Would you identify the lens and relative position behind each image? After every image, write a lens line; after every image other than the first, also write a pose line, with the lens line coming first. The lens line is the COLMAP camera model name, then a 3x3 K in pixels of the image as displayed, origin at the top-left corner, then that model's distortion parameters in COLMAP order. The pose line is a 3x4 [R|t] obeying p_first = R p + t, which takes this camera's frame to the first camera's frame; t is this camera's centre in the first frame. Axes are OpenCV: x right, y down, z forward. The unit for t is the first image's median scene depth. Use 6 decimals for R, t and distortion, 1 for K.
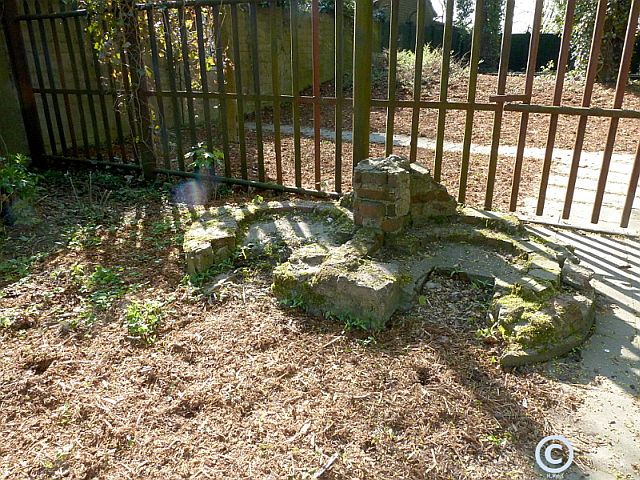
lens RADIAL K [[471.4, 0, 320.0], [0, 471.4, 240.0], [0, 0, 1]] dist [-0.036907, 0.000338]
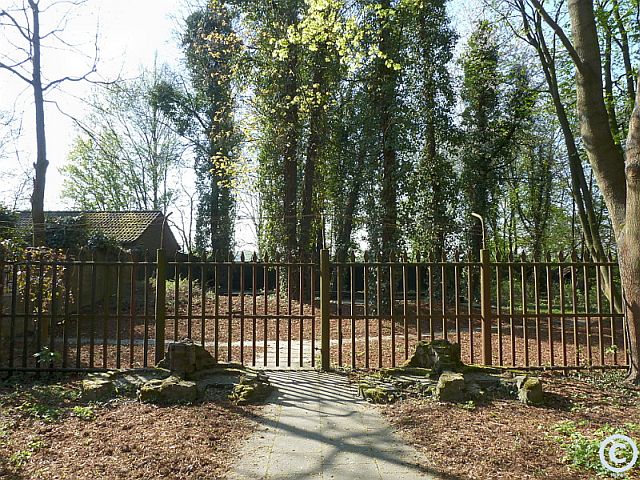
lens RADIAL K [[471.4, 0, 320.0], [0, 471.4, 240.0], [0, 0, 1]] dist [-0.036907, 0.000338]
pose [[0.866356, 0.044515, 0.497439, -0.414857], [0.174050, 0.906668, -0.384266, 0.355049], [-0.468118, 0.419490, 0.777749, -1.215279]]
